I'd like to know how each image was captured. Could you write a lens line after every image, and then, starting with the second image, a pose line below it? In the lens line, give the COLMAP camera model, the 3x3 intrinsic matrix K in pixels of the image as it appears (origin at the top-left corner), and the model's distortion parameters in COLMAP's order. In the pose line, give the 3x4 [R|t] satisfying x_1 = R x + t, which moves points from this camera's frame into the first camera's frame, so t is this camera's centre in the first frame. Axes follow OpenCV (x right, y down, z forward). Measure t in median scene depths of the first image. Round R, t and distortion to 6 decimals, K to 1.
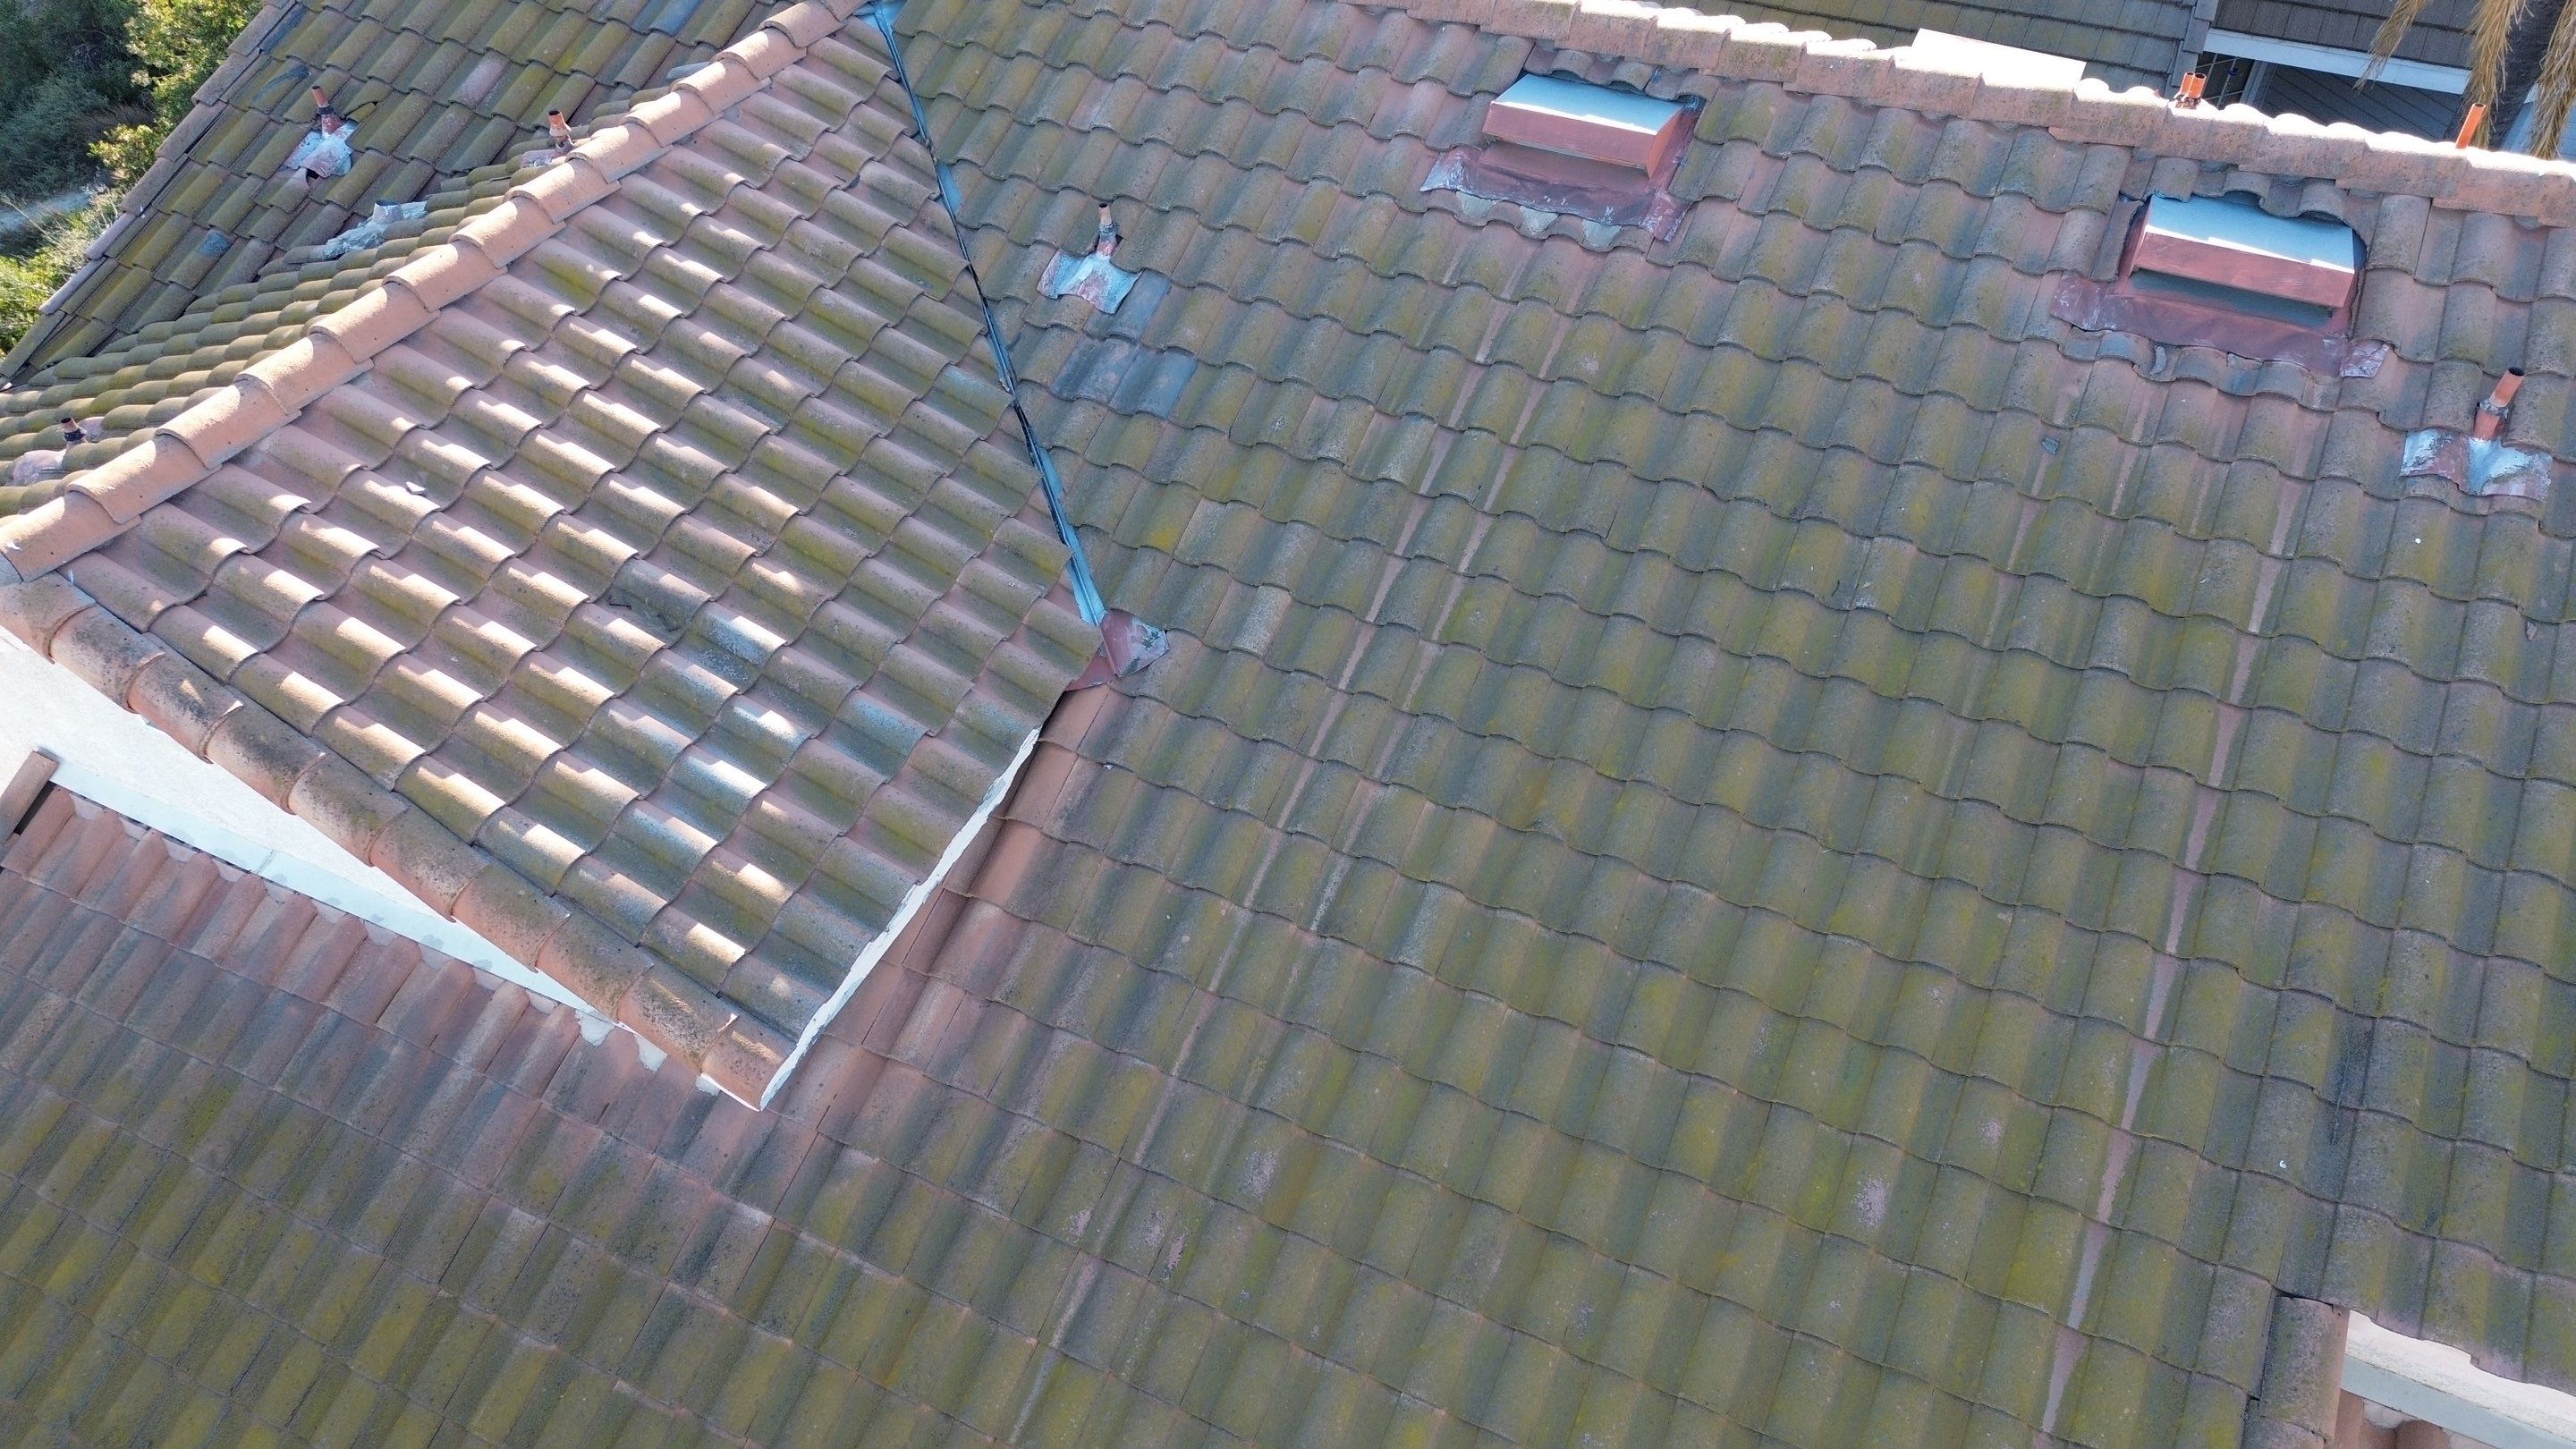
lens RADIAL K [[1800.4, 0, 1278.9], [0, 1800.4, 708.3], [0, 0, 1]] dist [0.083410, -0.075931]
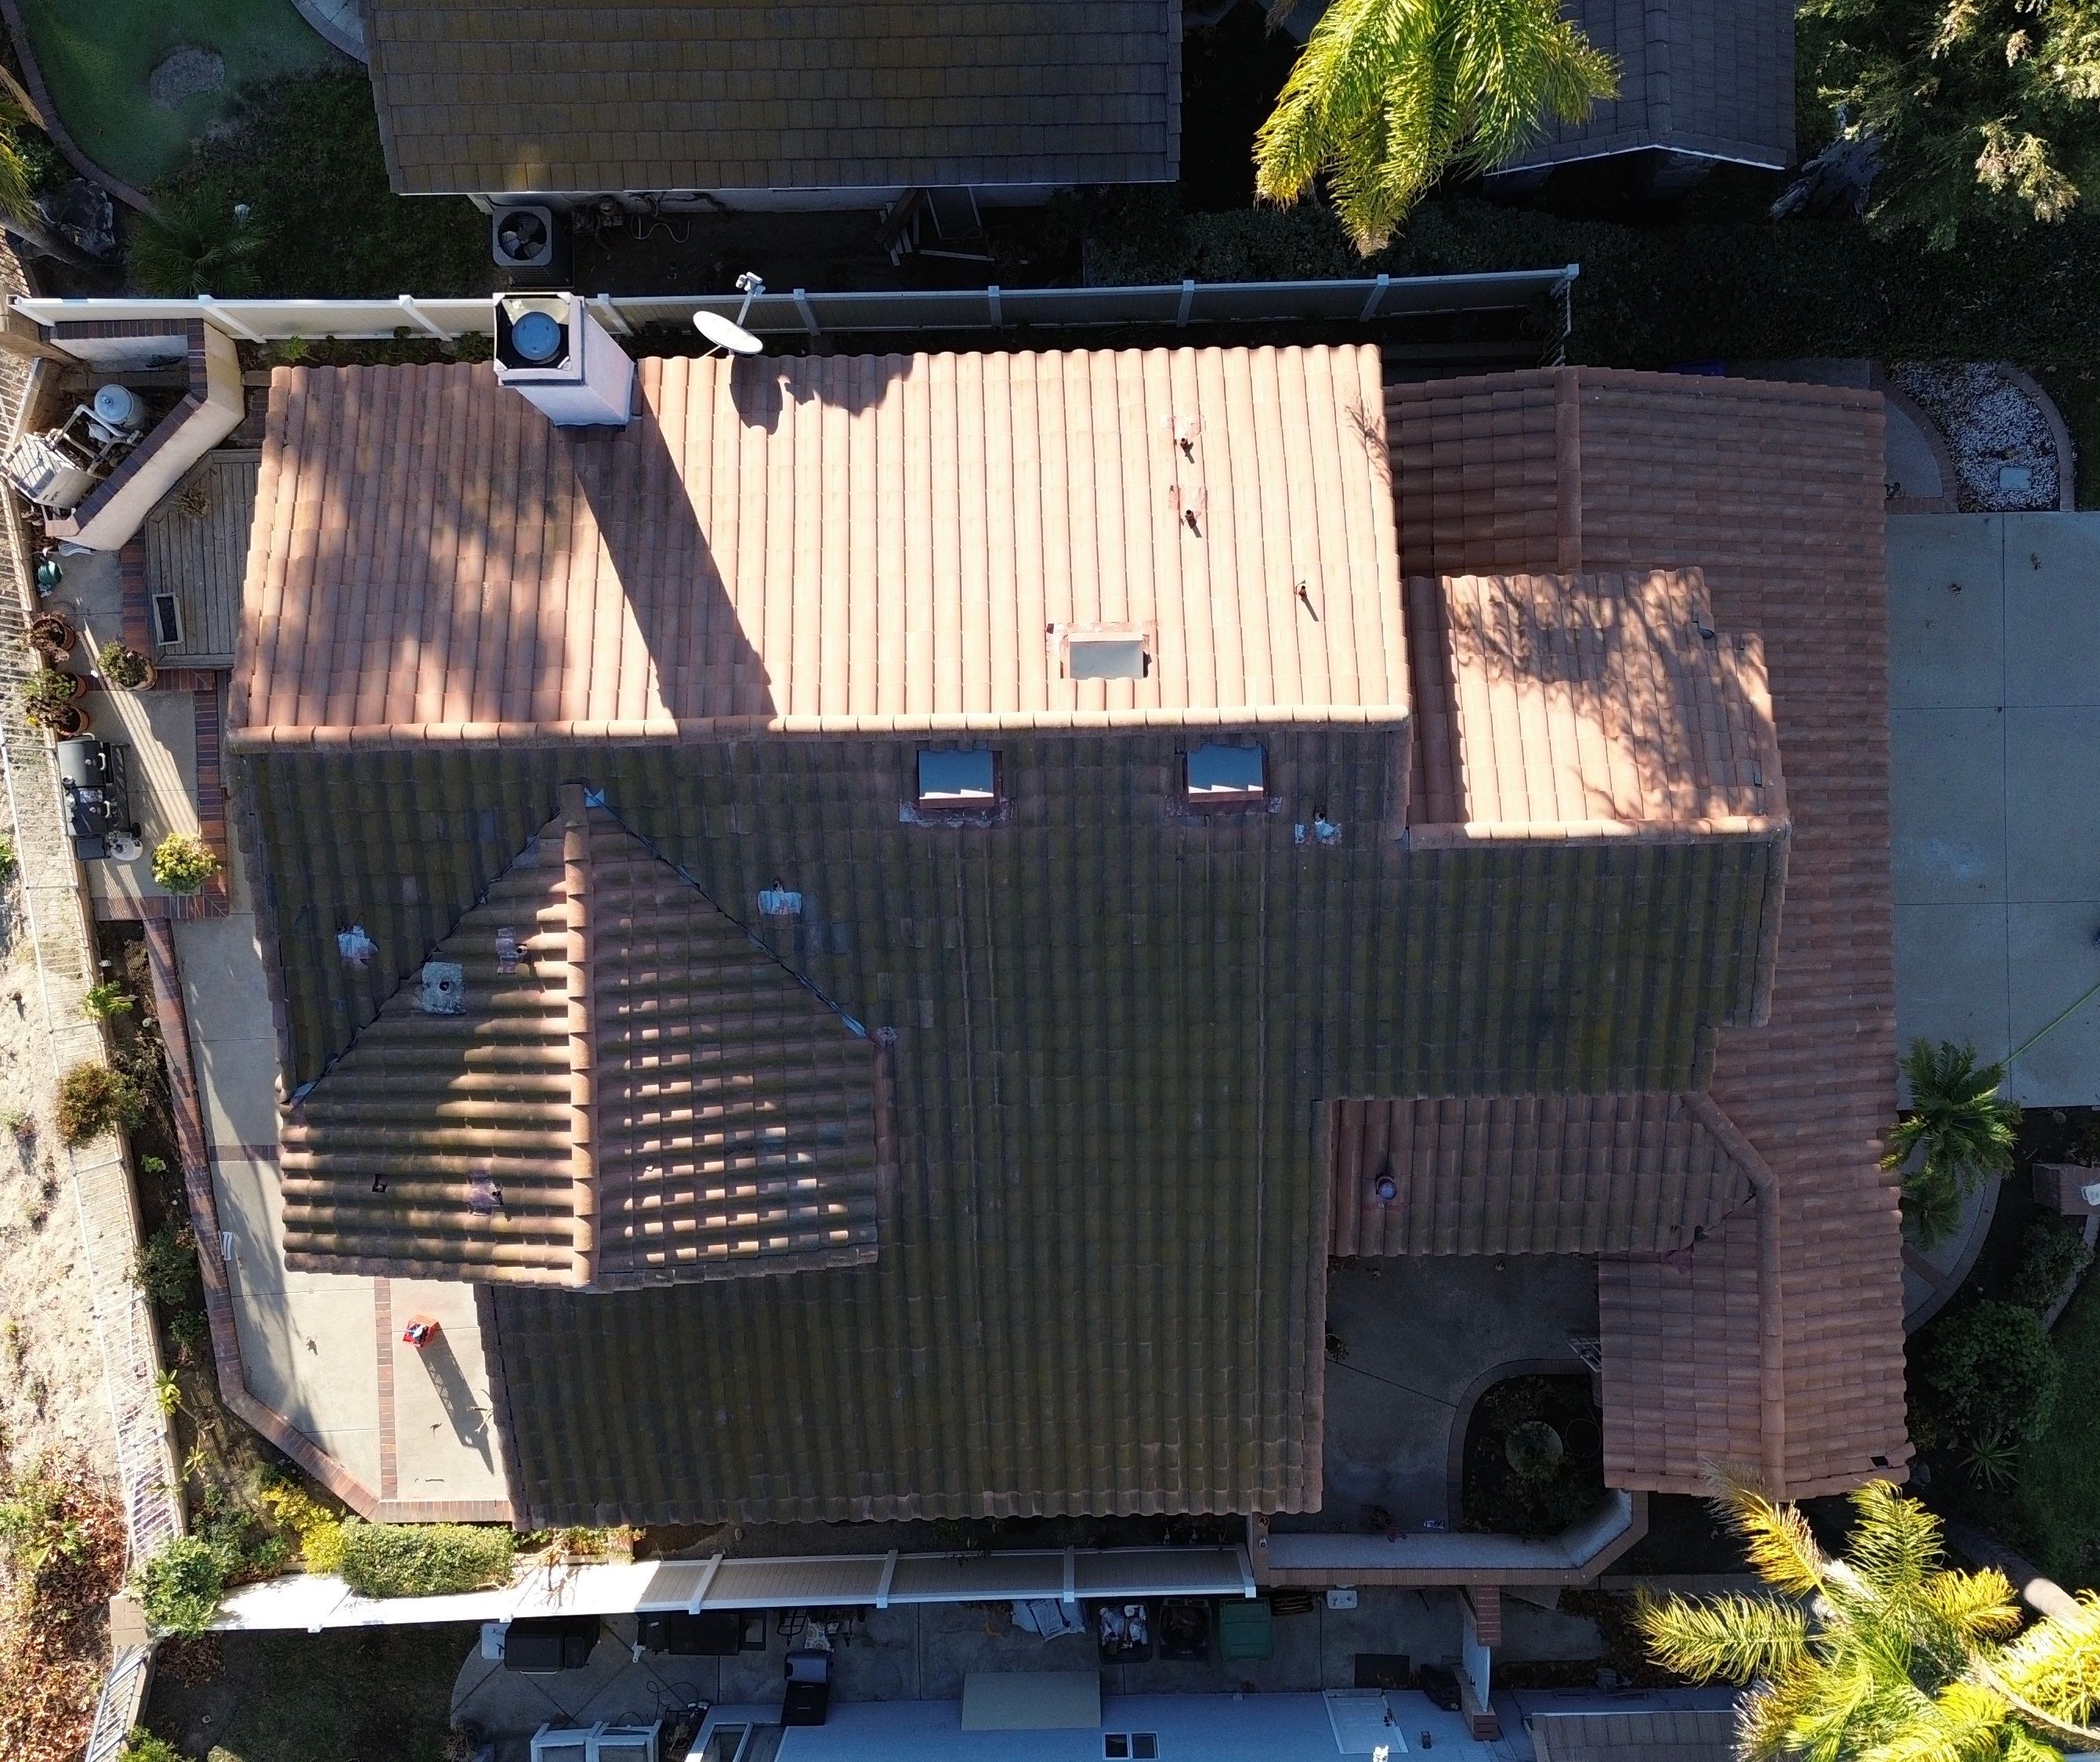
lens RADIAL K [[2094.3, 0, 1050.0], [0, 2094.3, 881.0], [0, 0, 1]] dist [0.112387, -0.005881]
pose [[0.895426, -0.445210, 0.000895, 0.200377], [0.321598, 0.648198, 0.690228, -1.907879], [-0.307876, -0.617760, 0.723592, -0.964485]]
